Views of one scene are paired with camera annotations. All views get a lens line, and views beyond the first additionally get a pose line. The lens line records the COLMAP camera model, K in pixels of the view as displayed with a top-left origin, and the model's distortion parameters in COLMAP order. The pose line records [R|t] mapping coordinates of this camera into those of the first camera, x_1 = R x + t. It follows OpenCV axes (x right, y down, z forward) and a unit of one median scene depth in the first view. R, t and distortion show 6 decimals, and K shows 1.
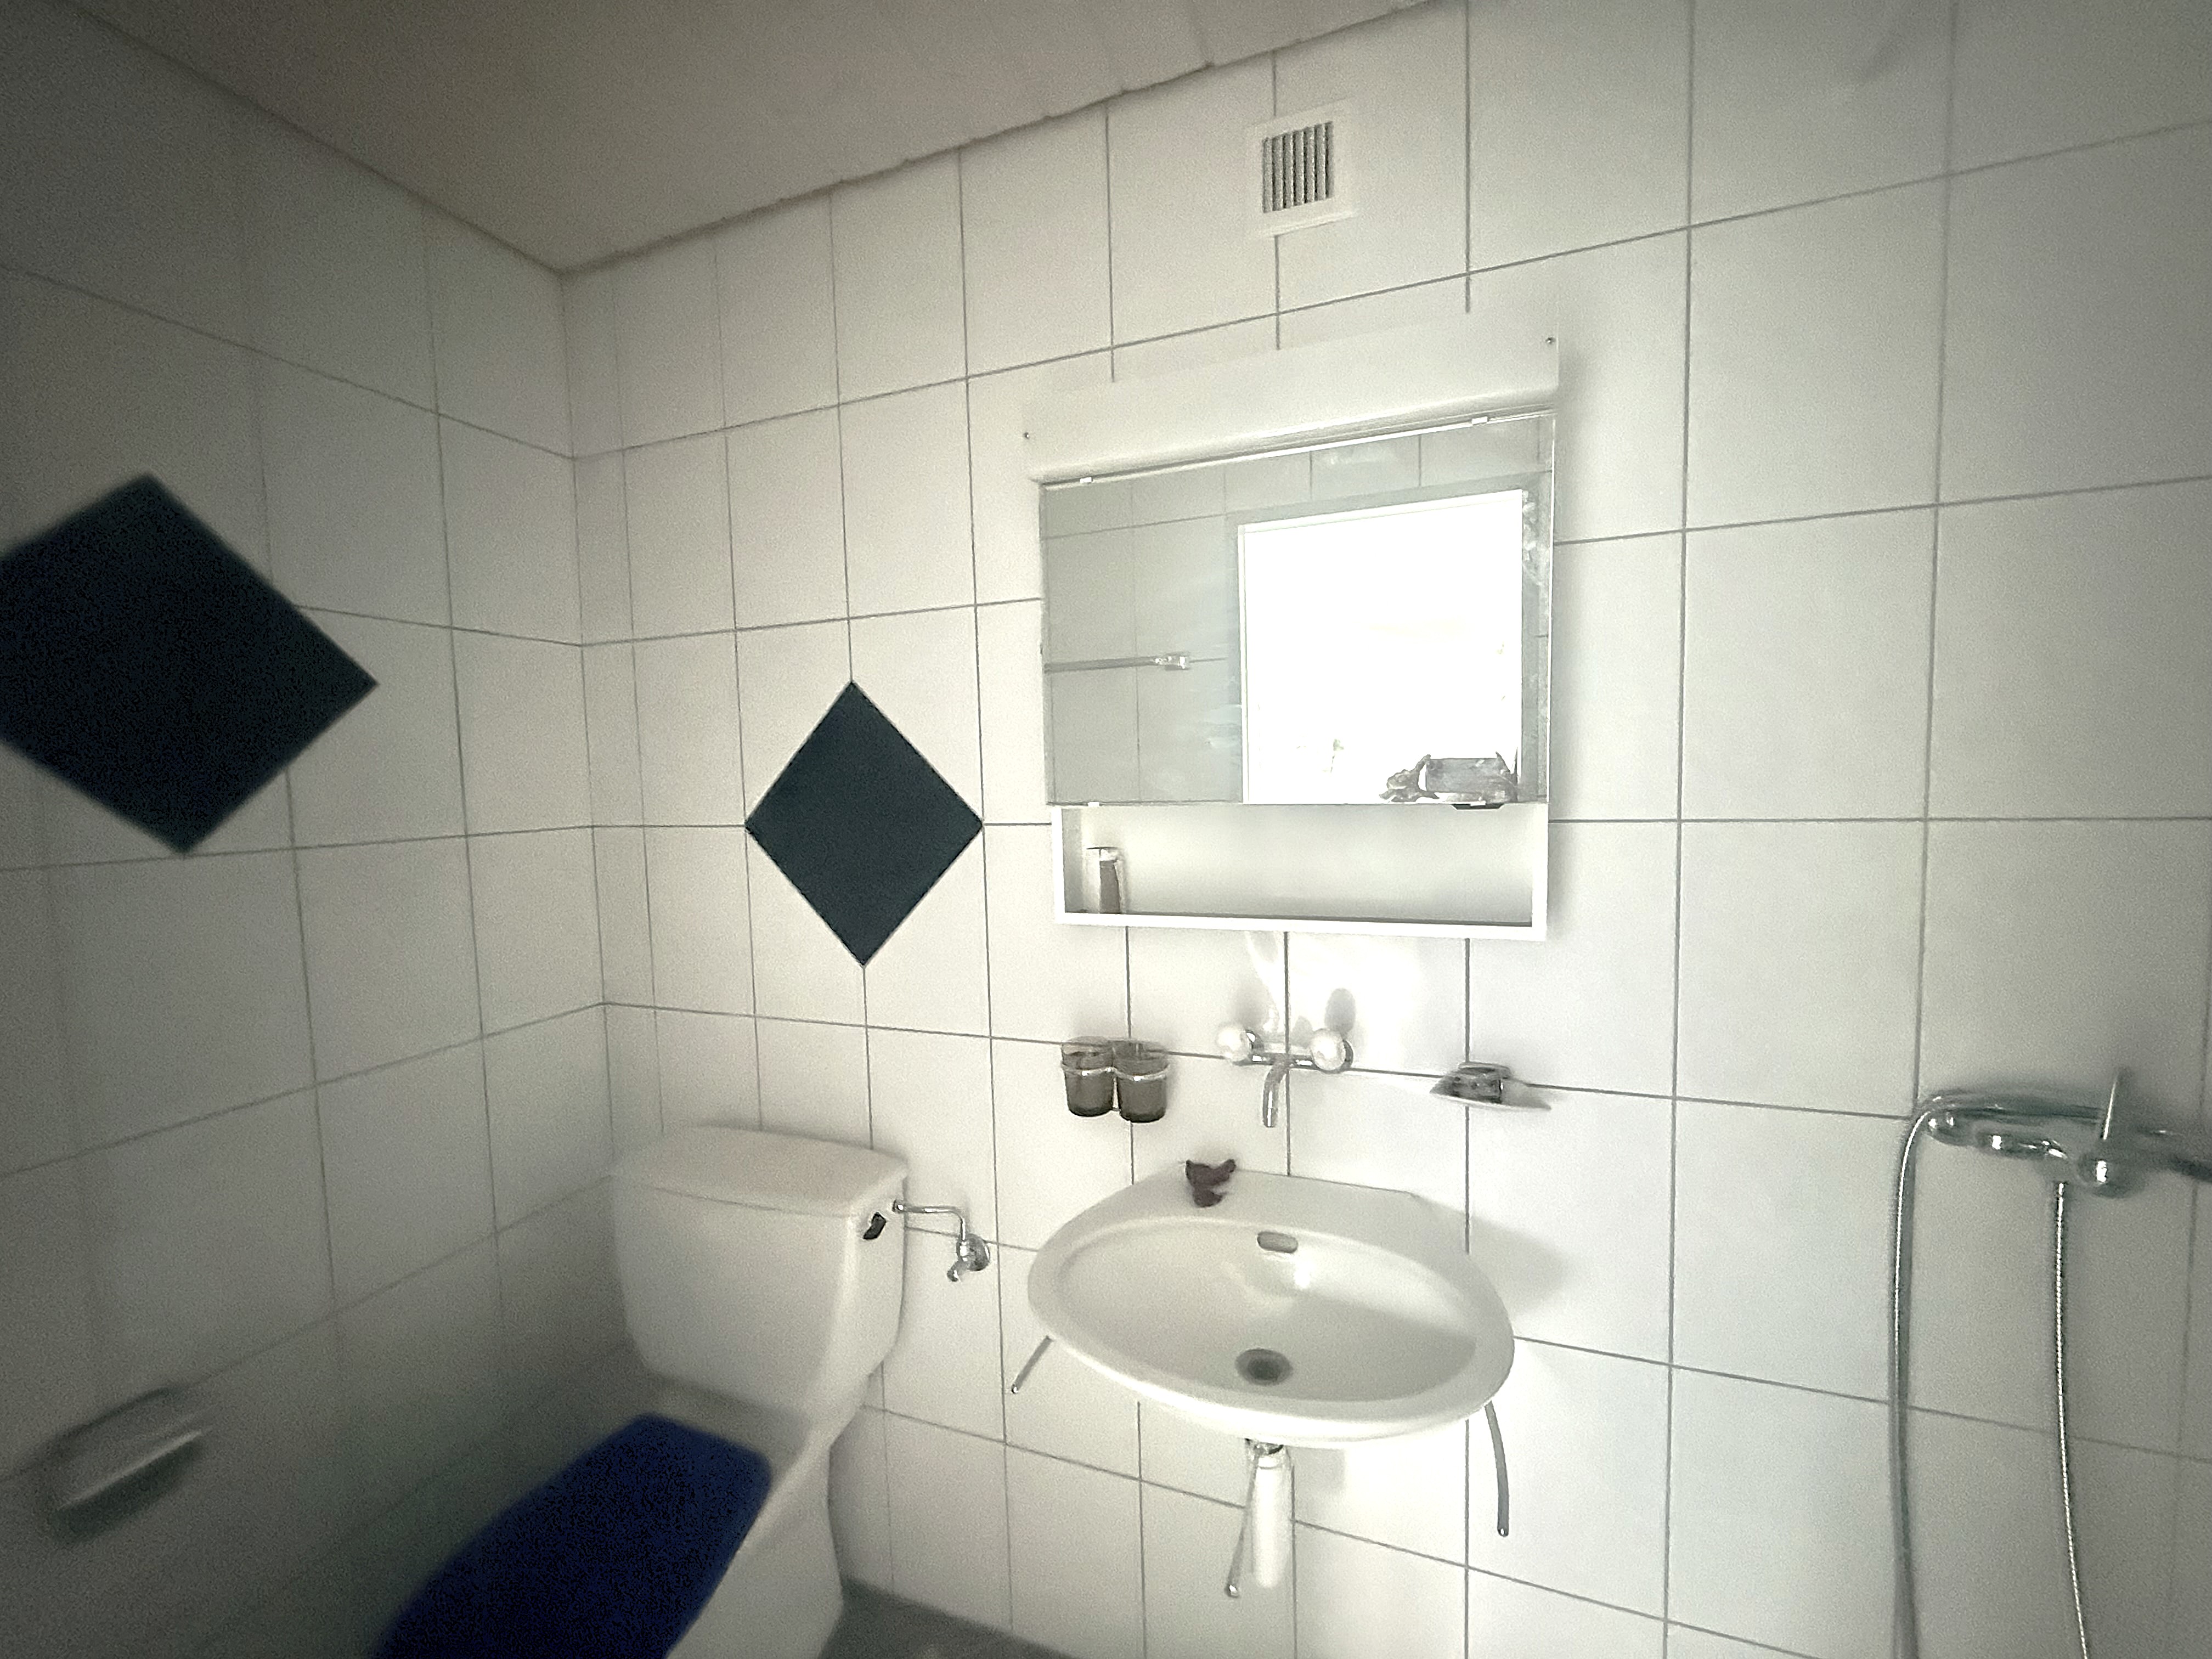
lens RADIAL K [[879.1, 0, 1104.7], [0, 879.1, 832.8], [0, 0, 1]] dist [0.001255, -0.000853]
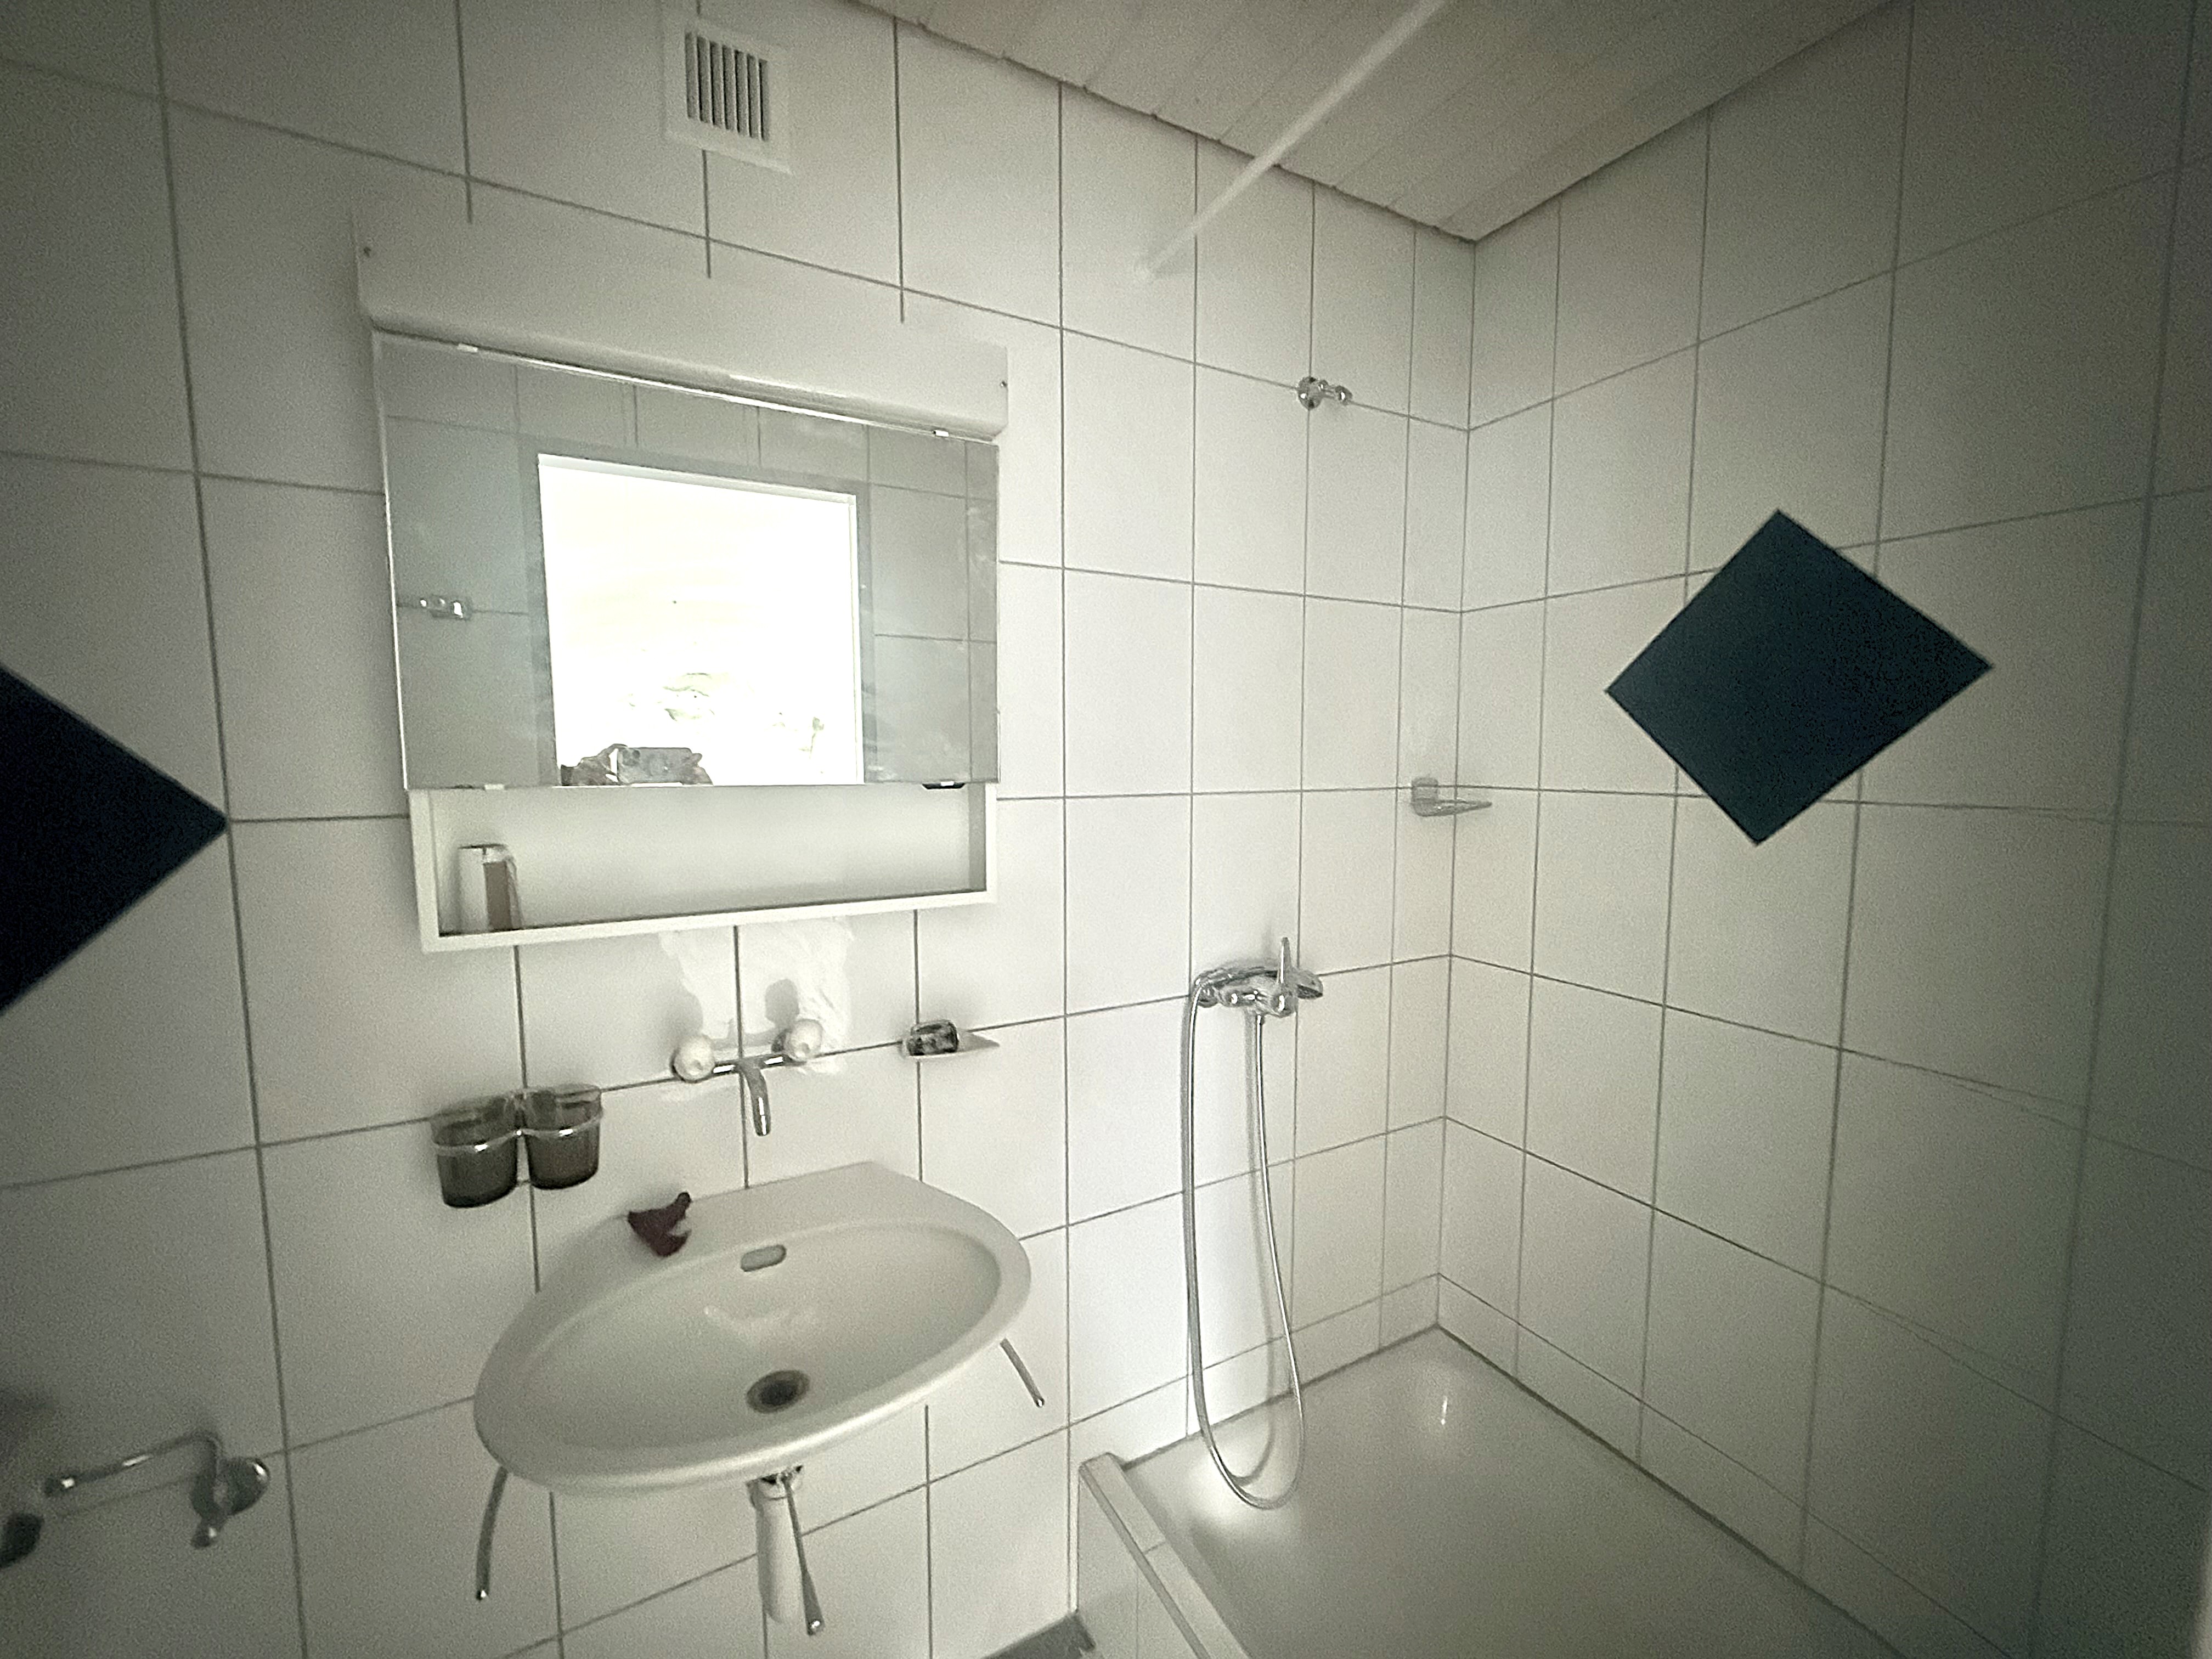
lens RADIAL K [[879.1, 0, 1104.7], [0, 879.1, 832.8], [0, 0, 1]] dist [0.001255, -0.000853]
pose [[0.654694, -0.041900, 0.754732, -0.231067], [0.035315, 0.999068, 0.024831, 0.006417], [-0.755069, 0.010397, 0.655563, 0.106896]]
